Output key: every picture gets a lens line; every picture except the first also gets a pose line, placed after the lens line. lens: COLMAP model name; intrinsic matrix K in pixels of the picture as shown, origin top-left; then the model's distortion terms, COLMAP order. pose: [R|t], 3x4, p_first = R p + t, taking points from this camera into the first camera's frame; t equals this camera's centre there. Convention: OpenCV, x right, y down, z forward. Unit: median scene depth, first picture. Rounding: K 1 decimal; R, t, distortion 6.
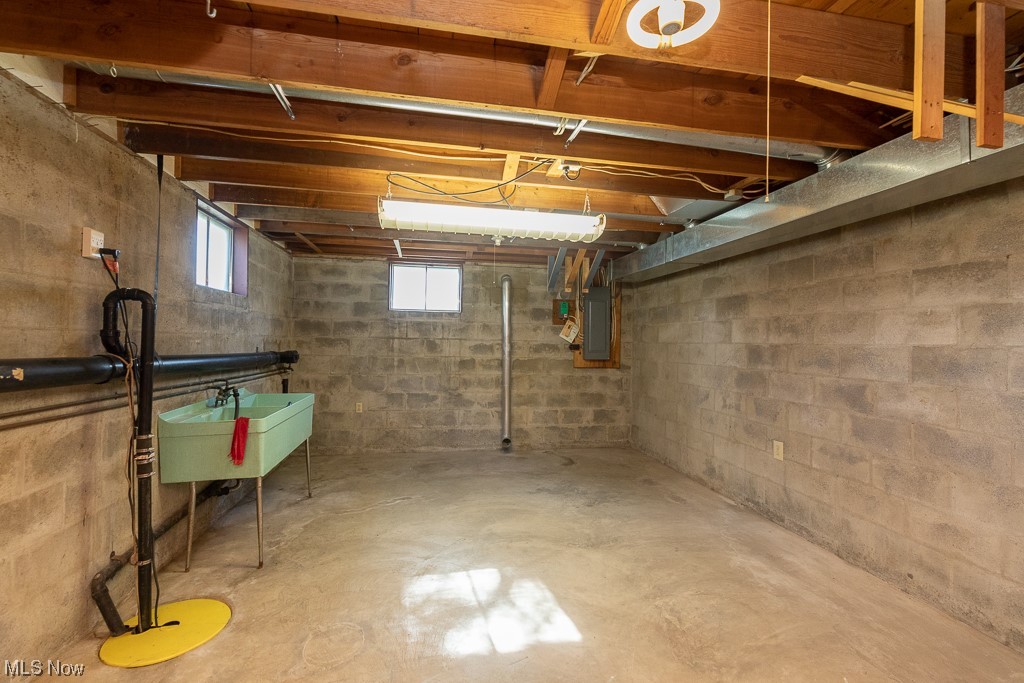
lens RADIAL K [[443.5, 0, 512.2], [0, 443.5, 343.6], [0, 0, 1]] dist [0.031235, -0.000042]
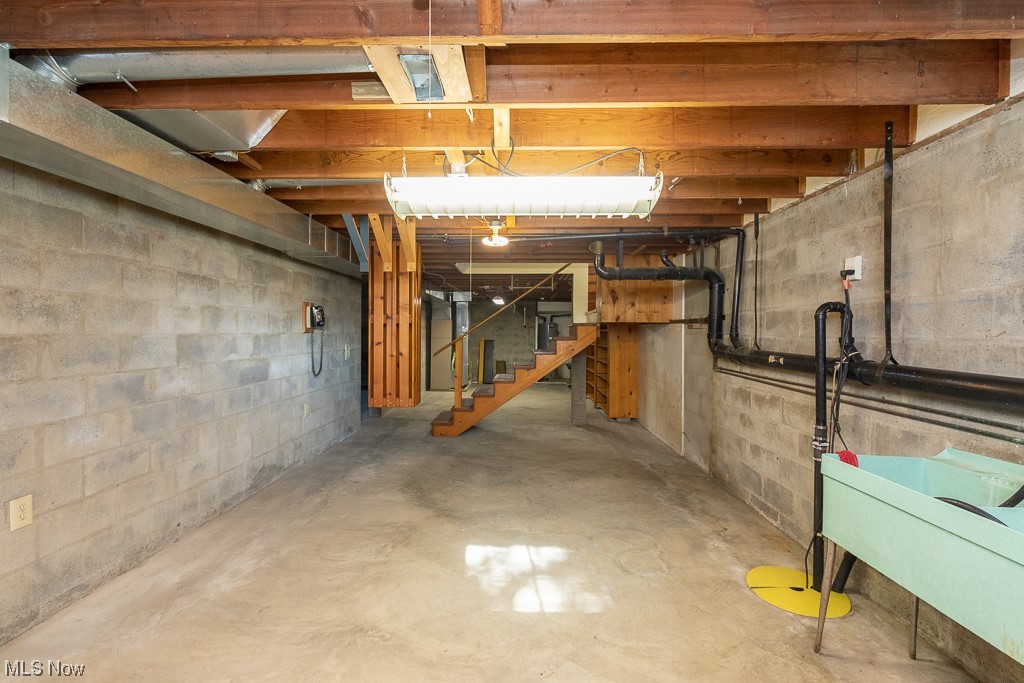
lens RADIAL K [[443.5, 0, 509.9], [0, 443.5, 335.4], [0, 0, 1]] dist [0.031235, -0.000042]
pose [[-0.975193, -0.024118, 0.220037, -0.213478], [-0.021347, 0.999660, 0.014962, -0.026047], [-0.220323, 0.009894, -0.975377, 1.807490]]
